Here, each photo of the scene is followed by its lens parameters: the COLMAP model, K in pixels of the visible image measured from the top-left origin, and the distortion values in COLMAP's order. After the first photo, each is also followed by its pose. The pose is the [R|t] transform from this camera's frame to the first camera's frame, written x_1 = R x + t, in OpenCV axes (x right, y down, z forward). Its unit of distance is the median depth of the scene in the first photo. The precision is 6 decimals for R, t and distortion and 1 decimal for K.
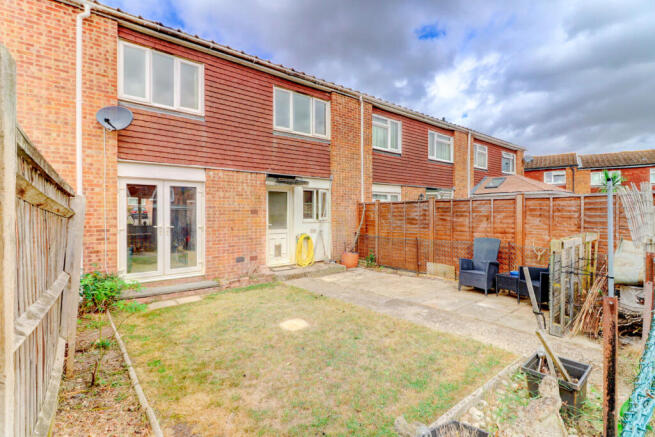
lens RADIAL K [[307.7, 0, 323.3], [0, 307.7, 216.5], [0, 0, 1]] dist [0.003575, -0.000303]
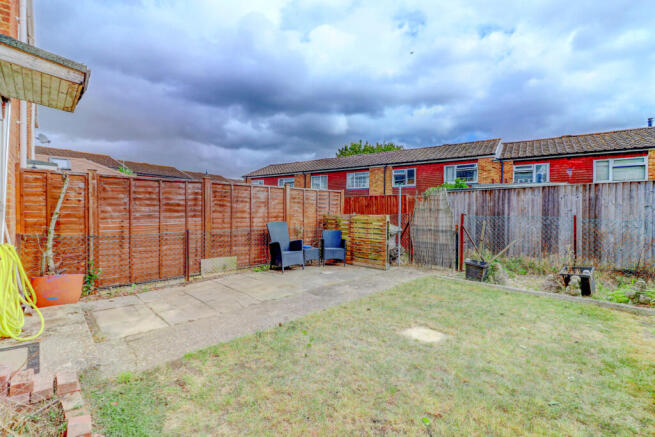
lens RADIAL K [[307.7, 0, 323.6], [0, 307.7, 215.3], [0, 0, 1]] dist [0.003575, -0.000303]
pose [[-0.123389, -0.006617, 0.992336, -0.521687], [0.005506, 0.999958, 0.007352, 0.034540], [-0.992343, 0.006371, -0.123347, 0.859410]]
